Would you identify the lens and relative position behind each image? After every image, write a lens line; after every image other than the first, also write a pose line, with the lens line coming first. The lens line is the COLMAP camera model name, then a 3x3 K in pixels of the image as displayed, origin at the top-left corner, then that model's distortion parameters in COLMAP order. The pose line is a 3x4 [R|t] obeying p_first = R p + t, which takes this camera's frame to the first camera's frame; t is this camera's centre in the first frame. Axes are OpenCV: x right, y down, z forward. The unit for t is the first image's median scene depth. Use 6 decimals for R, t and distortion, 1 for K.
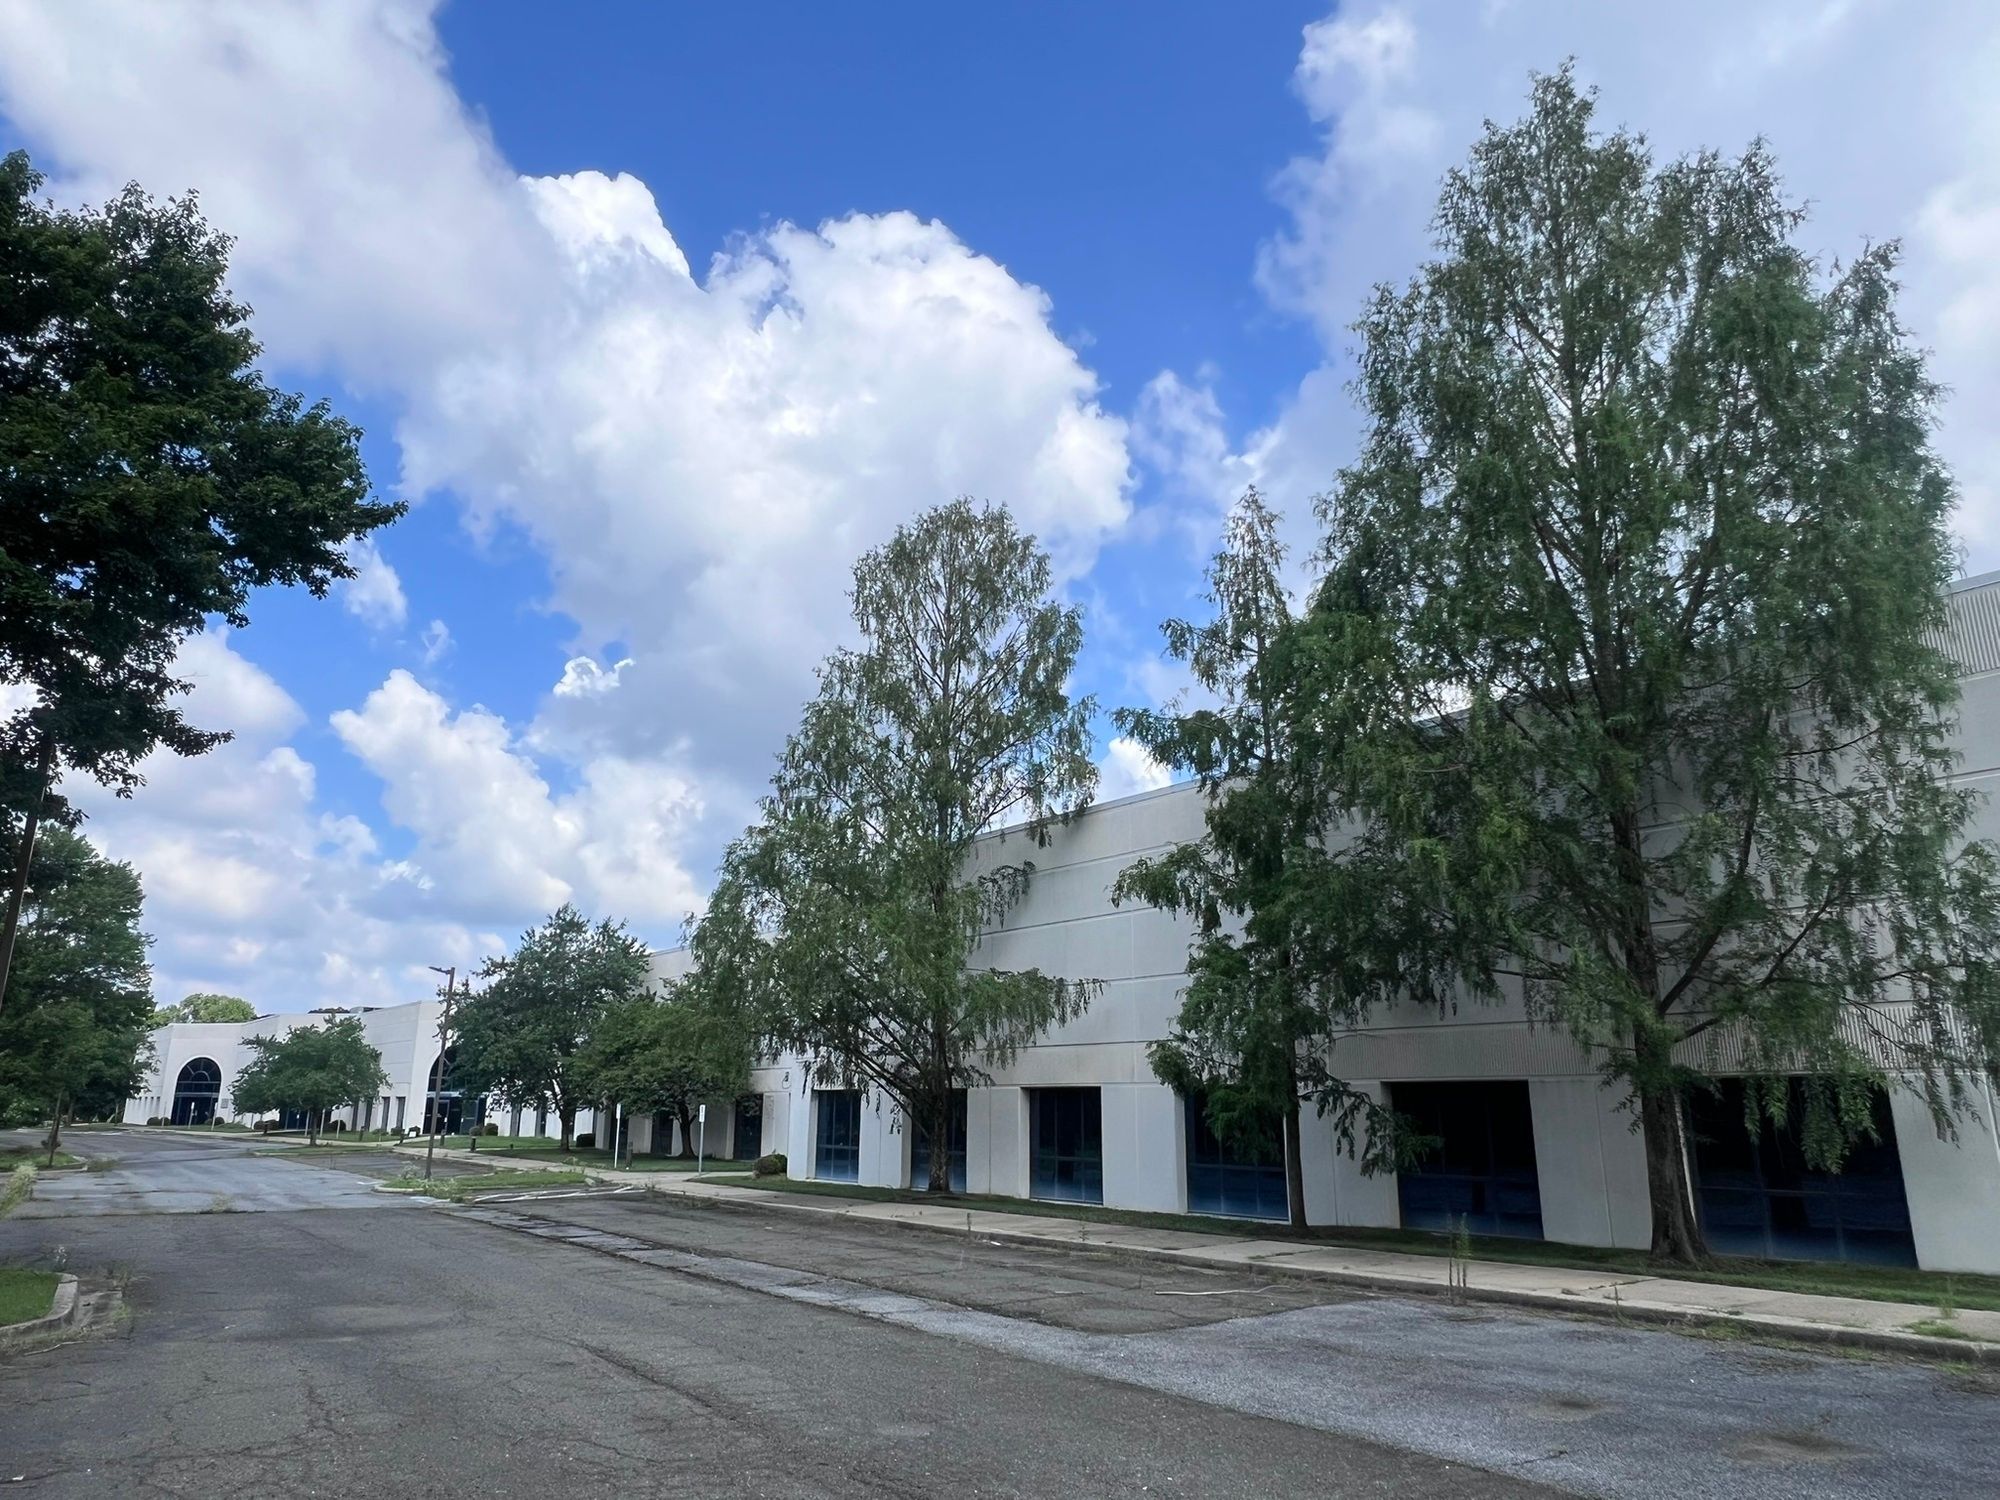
lens RADIAL K [[1279.9, 0, 987.4], [0, 1279.9, 761.5], [0, 0, 1]] dist [-0.004607, -0.000775]
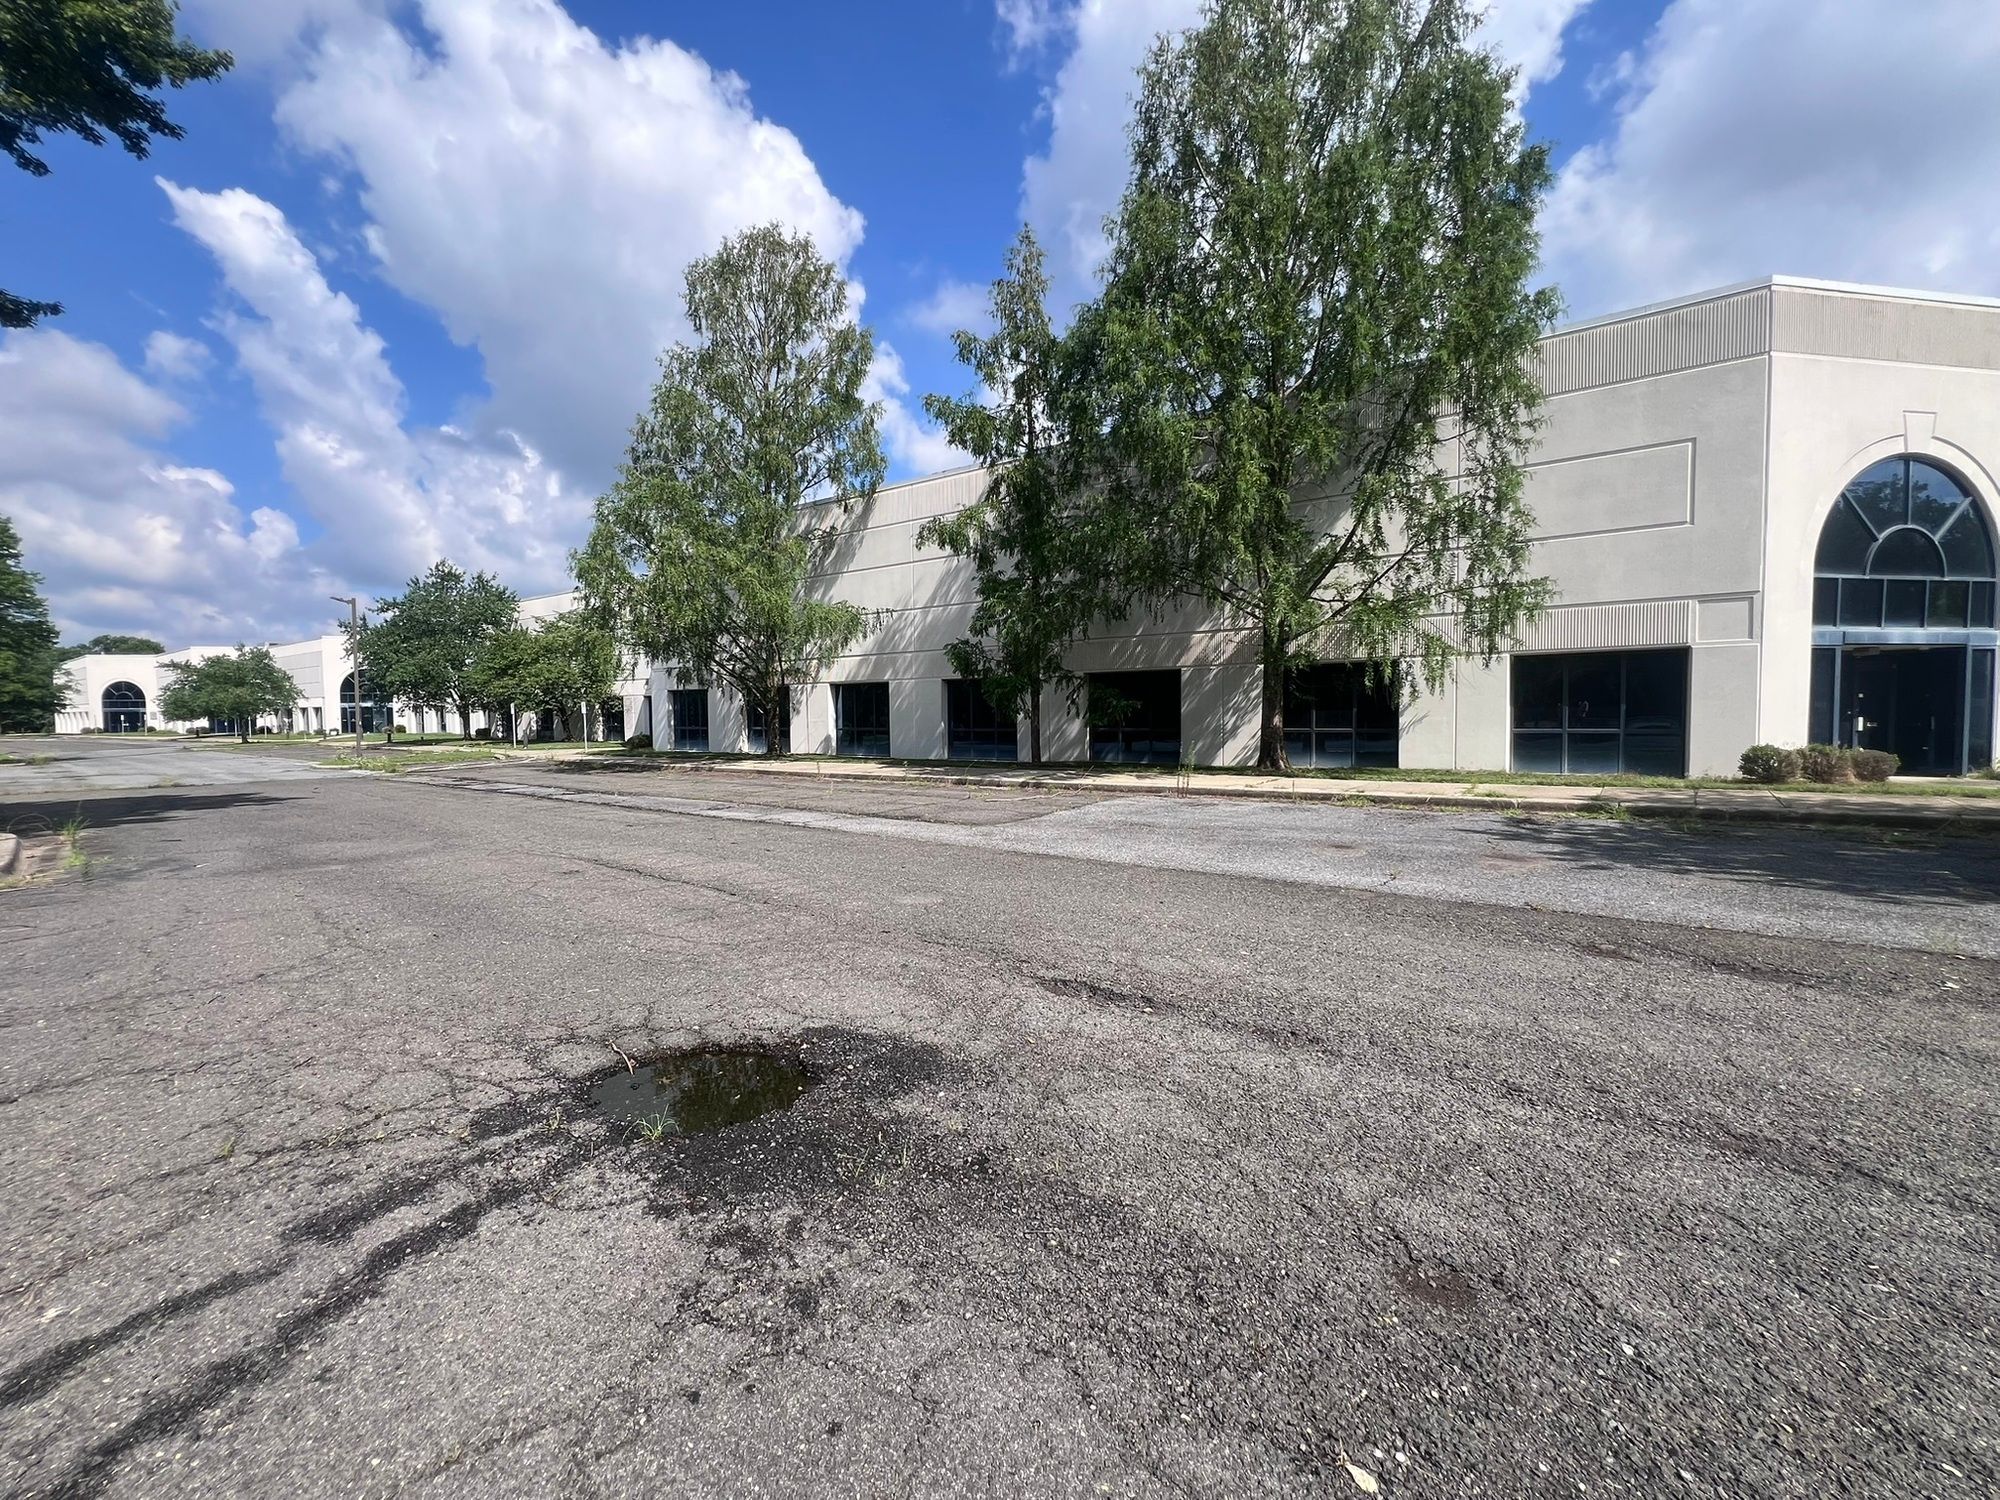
lens RADIAL K [[798.1, 0, 997.7], [0, 798.1, 749.7], [0, 0, 1]] dist [-0.003895, -0.000036]
pose [[0.957662, -0.028768, 0.286454, -0.050400], [-0.060655, 0.952500, 0.298437, 0.039169], [-0.281433, -0.303177, 0.910428, 0.082393]]
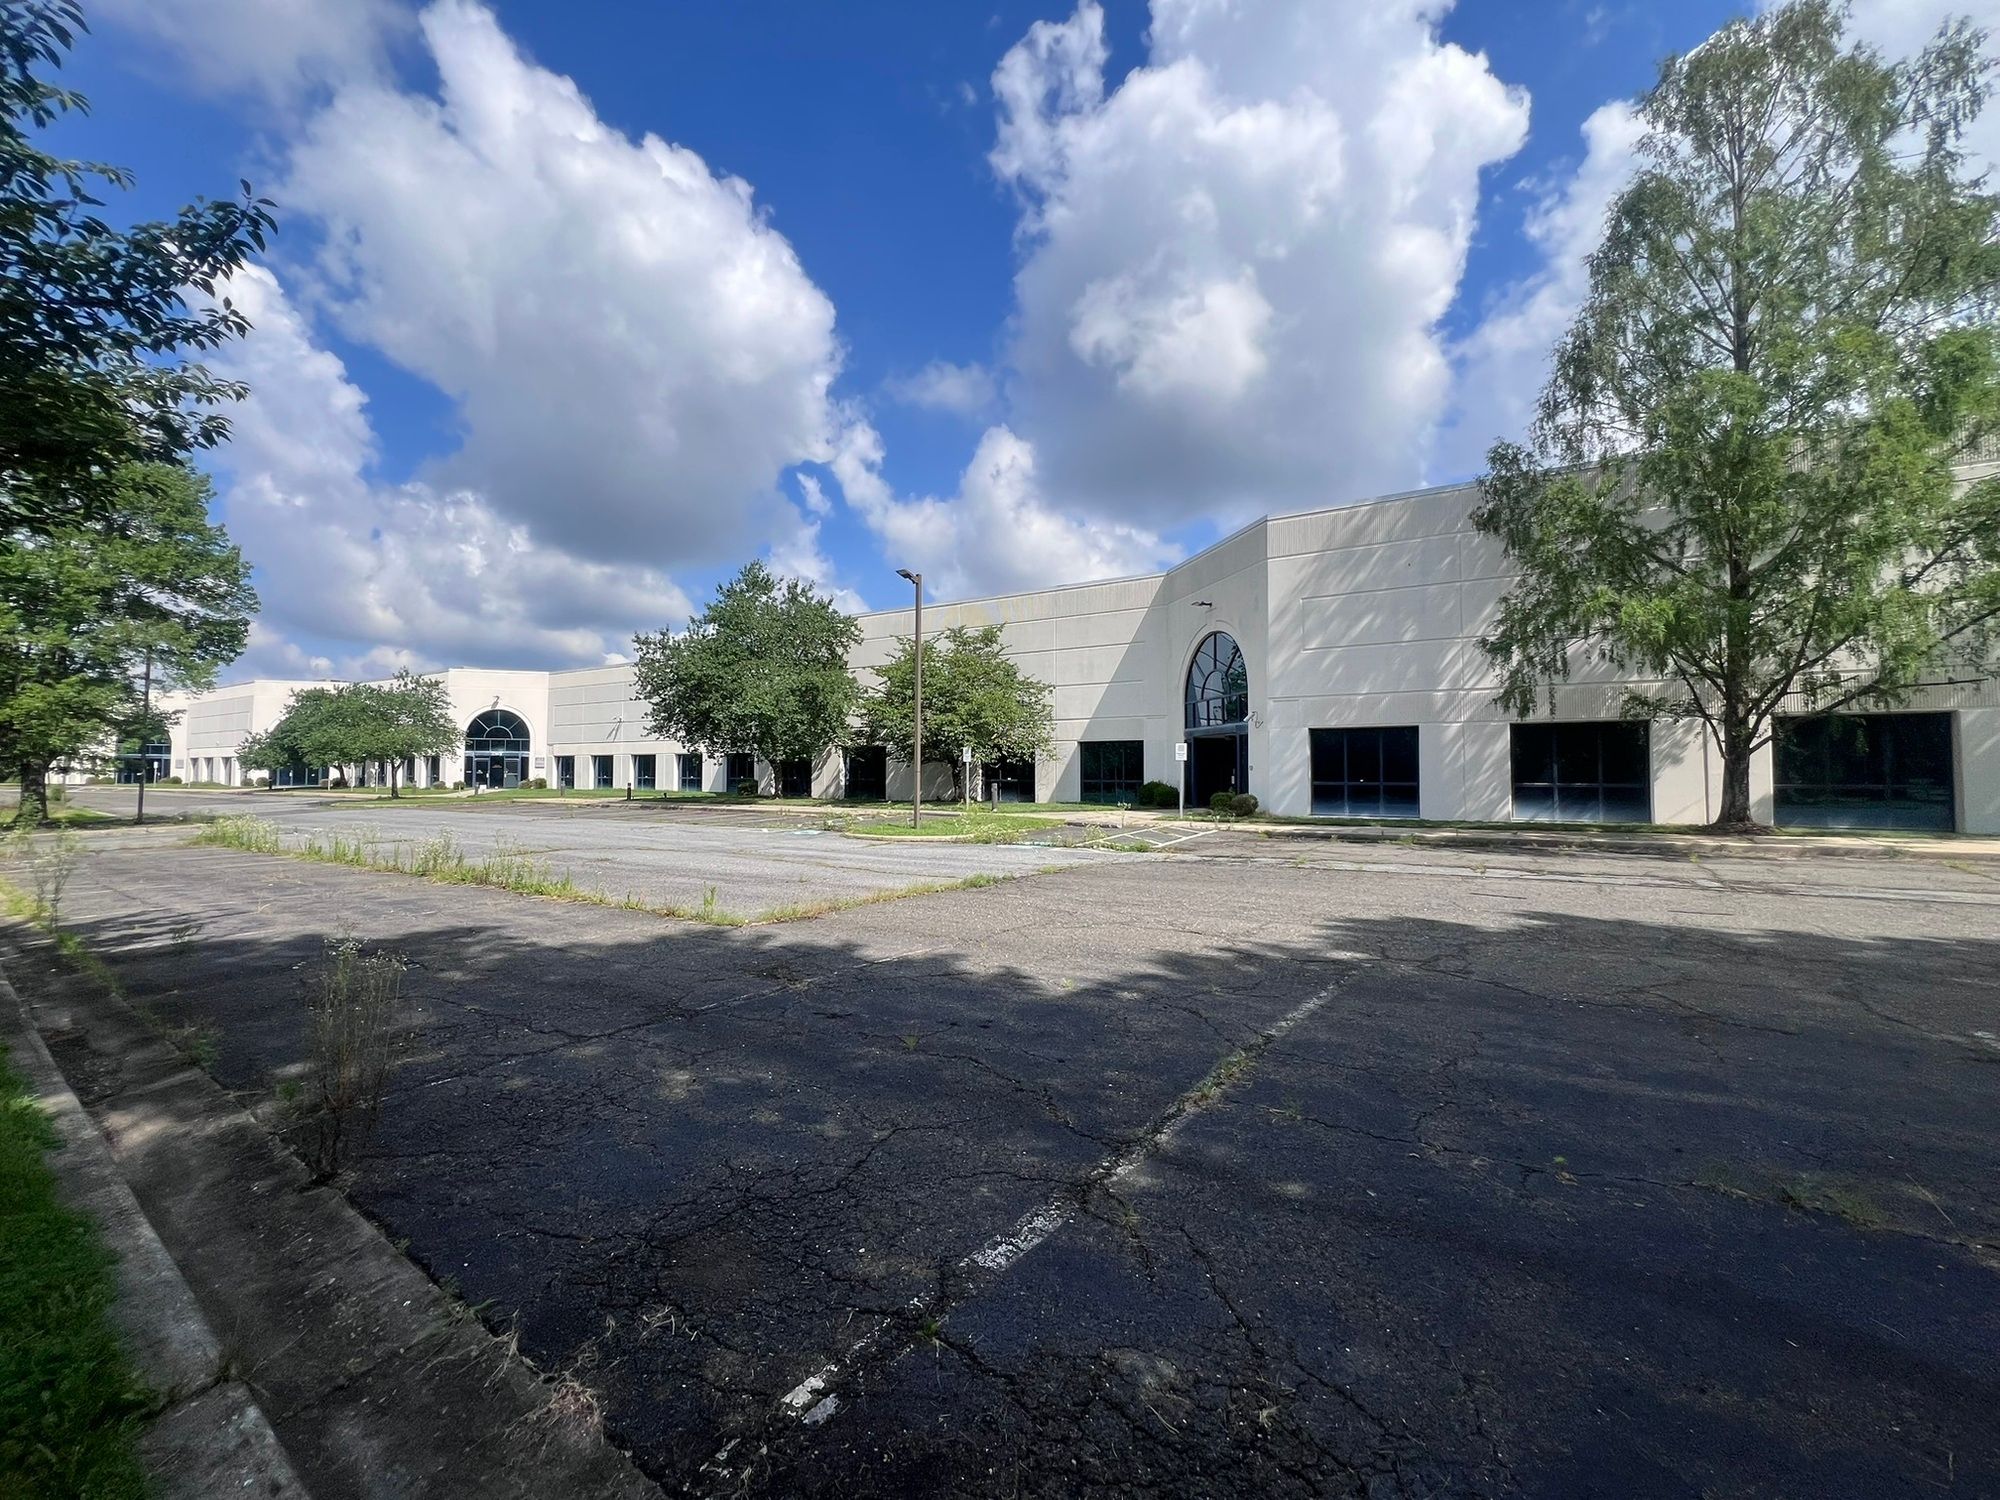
lens RADIAL K [[798.1, 0, 1001.6], [0, 798.1, 744.0], [0, 0, 1]] dist [-0.003895, -0.000036]
pose [[0.945637, -0.007830, 0.325129, -0.714091], [-0.070777, 0.970795, 0.229234, 0.179258], [-0.317428, -0.239783, 0.917466, 0.636740]]
